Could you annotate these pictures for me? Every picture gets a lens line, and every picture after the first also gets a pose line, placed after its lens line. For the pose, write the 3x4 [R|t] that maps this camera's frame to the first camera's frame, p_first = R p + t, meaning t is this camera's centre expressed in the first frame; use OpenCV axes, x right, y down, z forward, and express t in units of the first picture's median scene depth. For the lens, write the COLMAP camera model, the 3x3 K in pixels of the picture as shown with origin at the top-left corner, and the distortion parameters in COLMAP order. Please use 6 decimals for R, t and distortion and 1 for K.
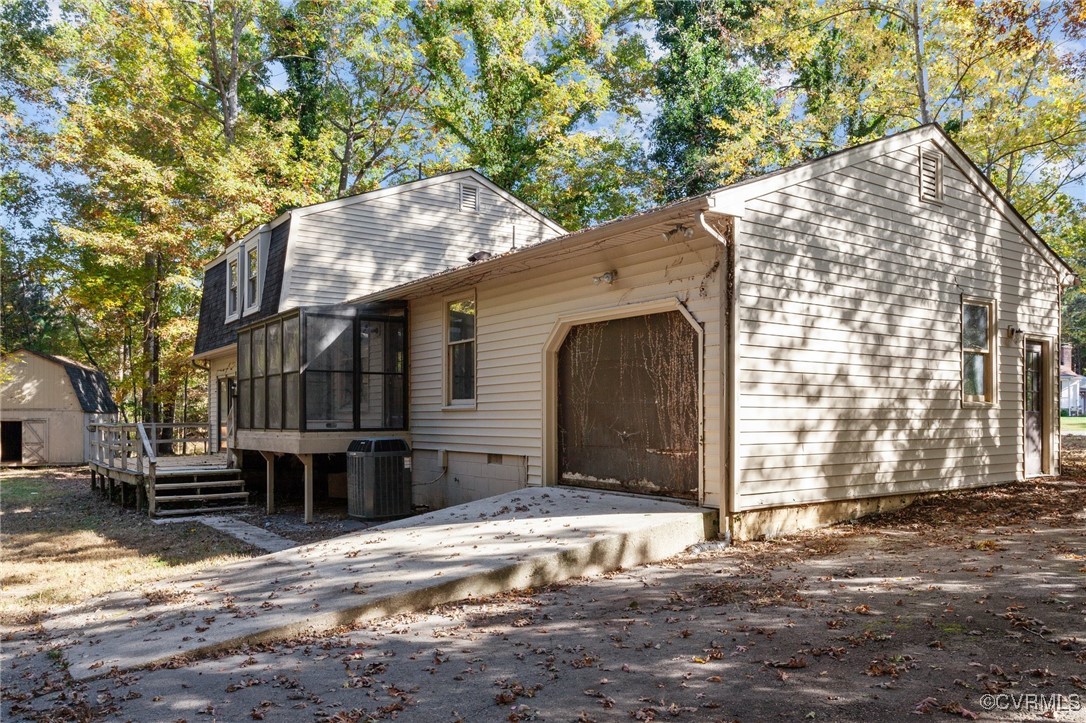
lens RADIAL K [[842.7, 0, 543.6], [0, 842.7, 395.5], [0, 0, 1]] dist [-0.001479, -0.000167]
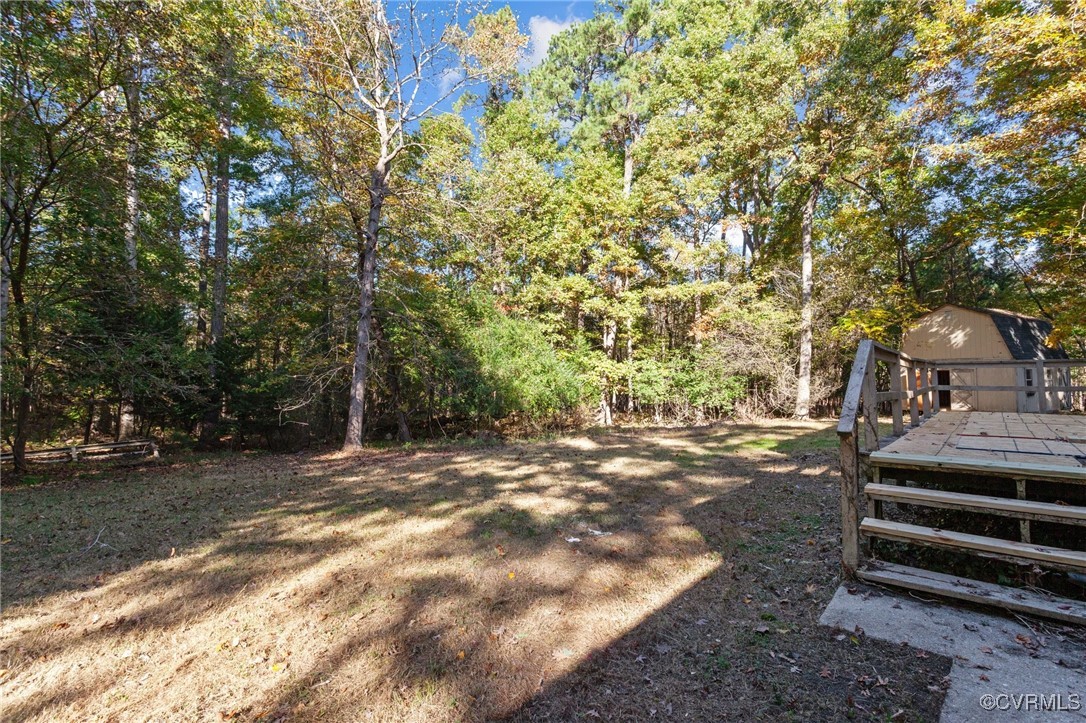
lens RADIAL K [[517.0, 0, 547.6], [0, 517.0, 357.2], [0, 0, 1]] dist [0.001164, 0.002078]
pose [[0.257888, -0.049349, -0.964914, -0.113478], [0.034719, 0.998523, -0.041788, 0.021897], [0.965551, -0.022725, 0.259221, 0.328732]]
